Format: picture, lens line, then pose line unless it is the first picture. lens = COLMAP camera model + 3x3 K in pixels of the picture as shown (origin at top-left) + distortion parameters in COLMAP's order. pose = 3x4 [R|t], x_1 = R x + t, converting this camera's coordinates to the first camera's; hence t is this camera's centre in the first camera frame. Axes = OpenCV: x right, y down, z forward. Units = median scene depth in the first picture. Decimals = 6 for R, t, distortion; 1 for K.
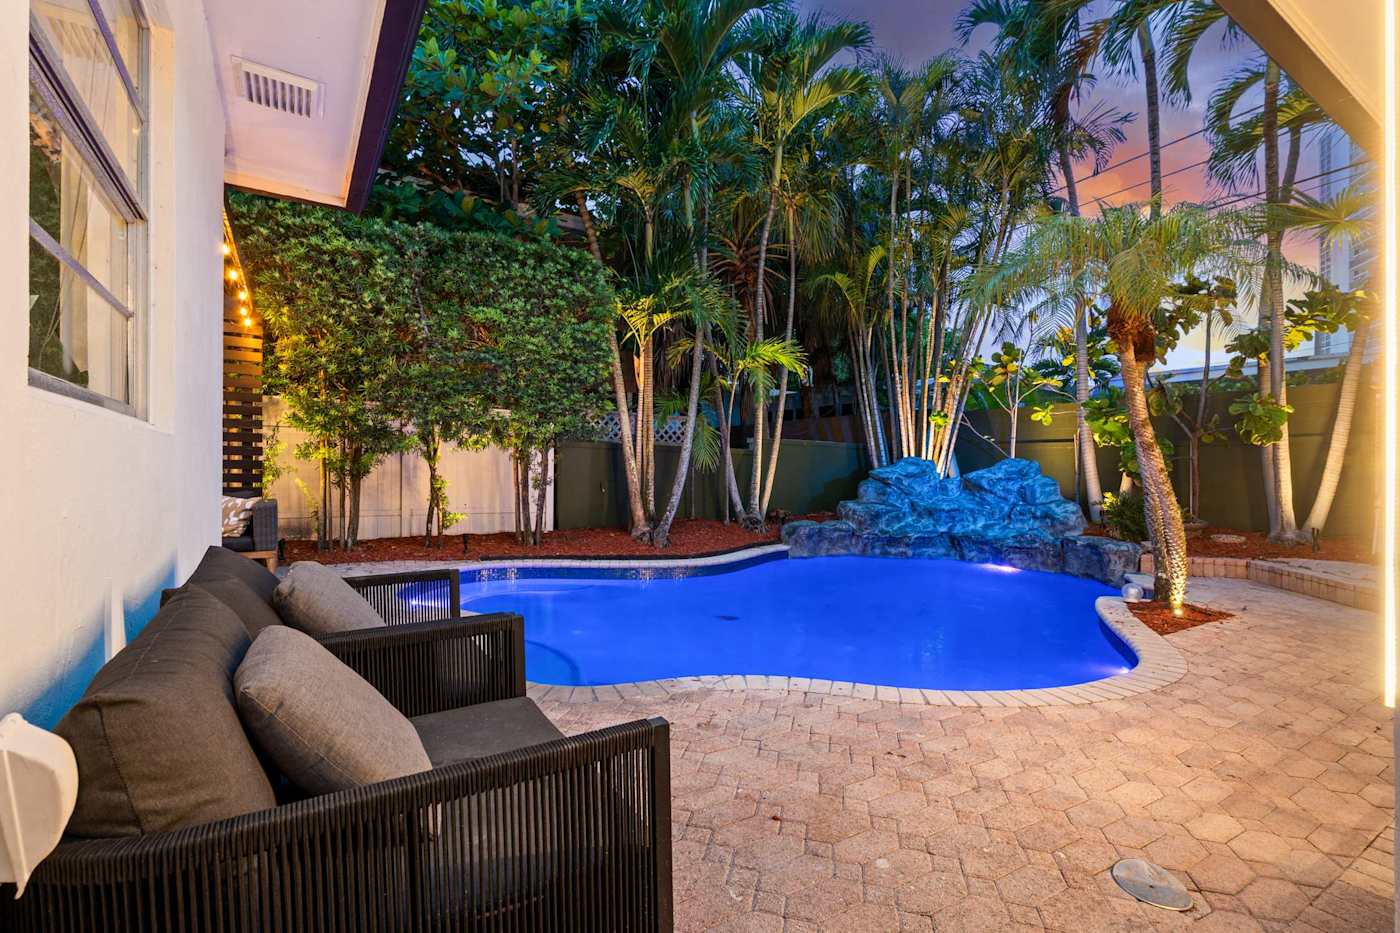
lens RADIAL K [[632.1, 0, 698.6], [0, 632.1, 477.7], [0, 0, 1]] dist [-0.001443, 0.000571]
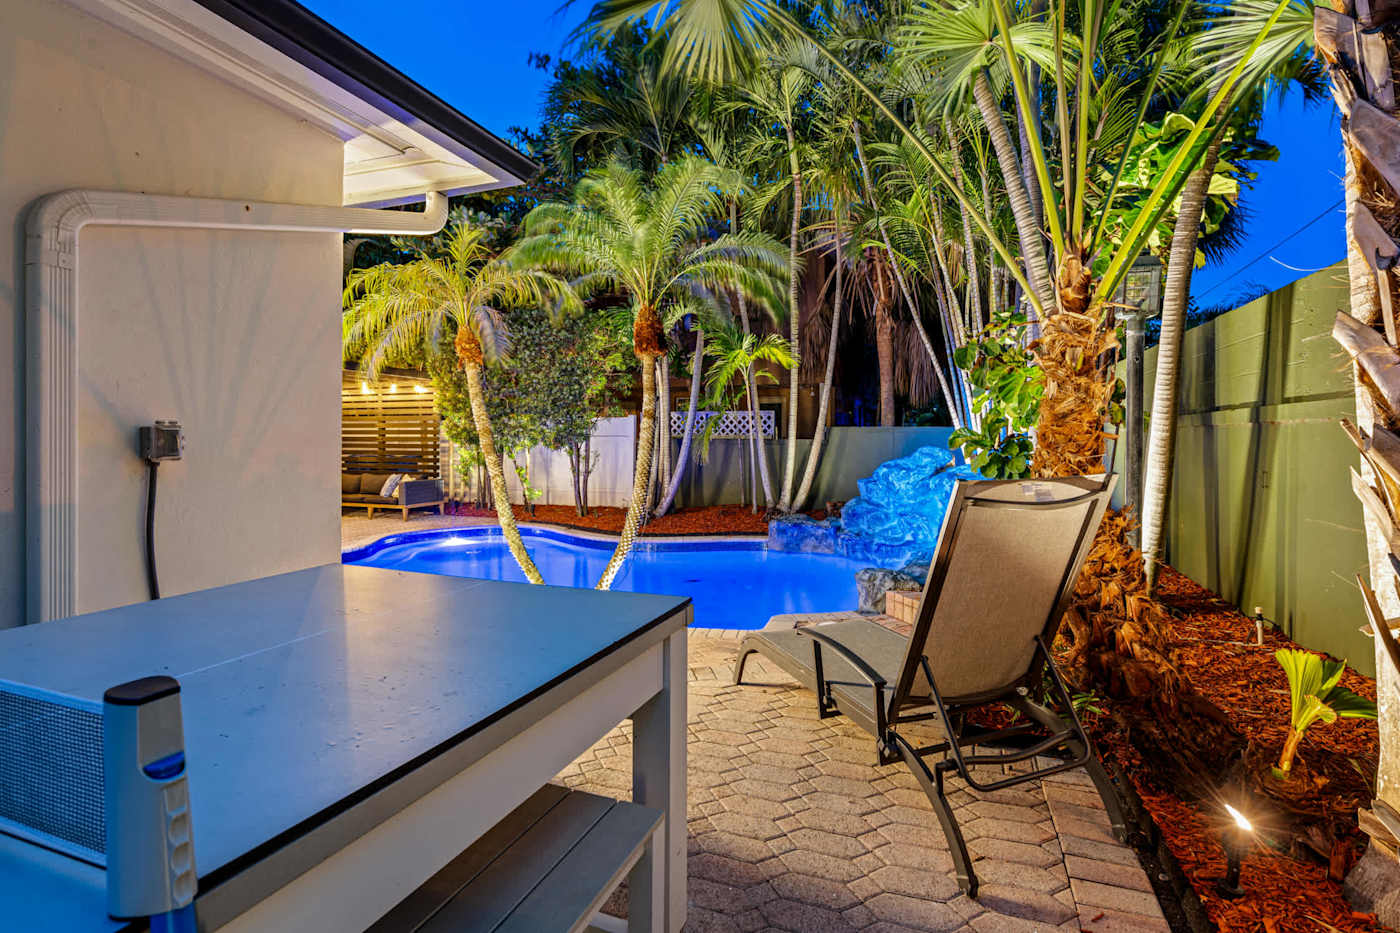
lens RADIAL K [[637.2, 0, 698.7], [0, 637.2, 439.7], [0, 0, 1]] dist [-0.002473, 0.001006]
pose [[0.606329, -0.015237, -0.795068, 0.862207], [0.001337, 0.999835, -0.018141, -0.029735], [0.795213, 0.009937, 0.606249, 0.283343]]
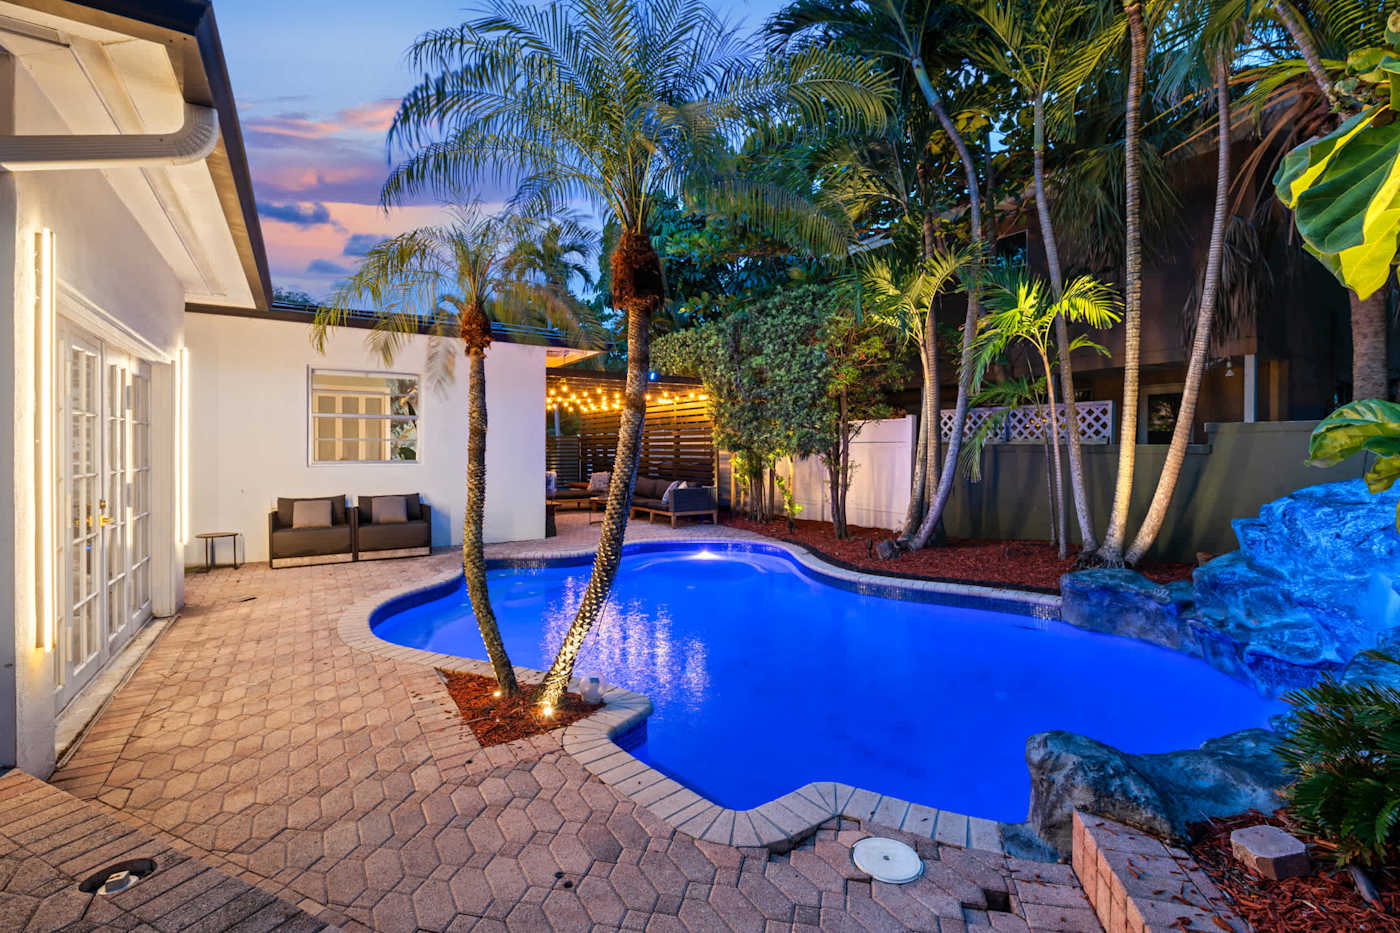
lens RADIAL K [[619.9, 0, 697.9], [0, 619.9, 452.4], [0, 0, 1]] dist [-0.001412, 0.000105]
pose [[0.016943, -0.009861, -0.999808, 0.736557], [-0.009925, 0.999900, -0.010030, -0.030524], [0.999807, 0.010093, 0.016843, 0.606978]]
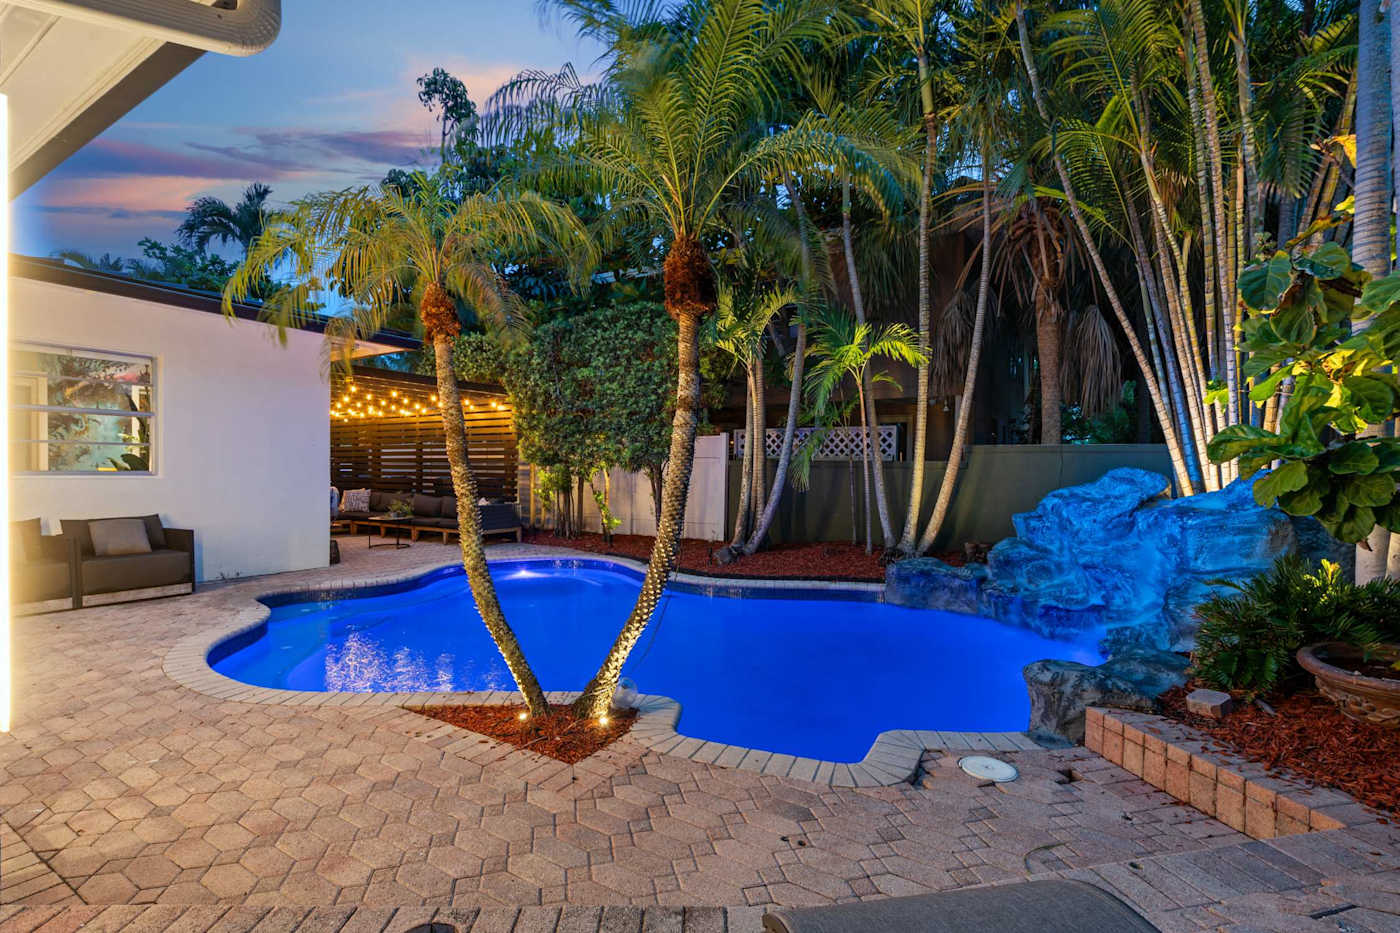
lens RADIAL K [[632.1, 0, 698.6], [0, 632.1, 477.7], [0, 0, 1]] dist [-0.001443, 0.000571]
pose [[0.444543, -0.000144, -0.895757, 0.716731], [-0.011080, 0.999923, -0.005660, -0.019051], [0.895689, 0.012441, 0.444507, 0.433157]]
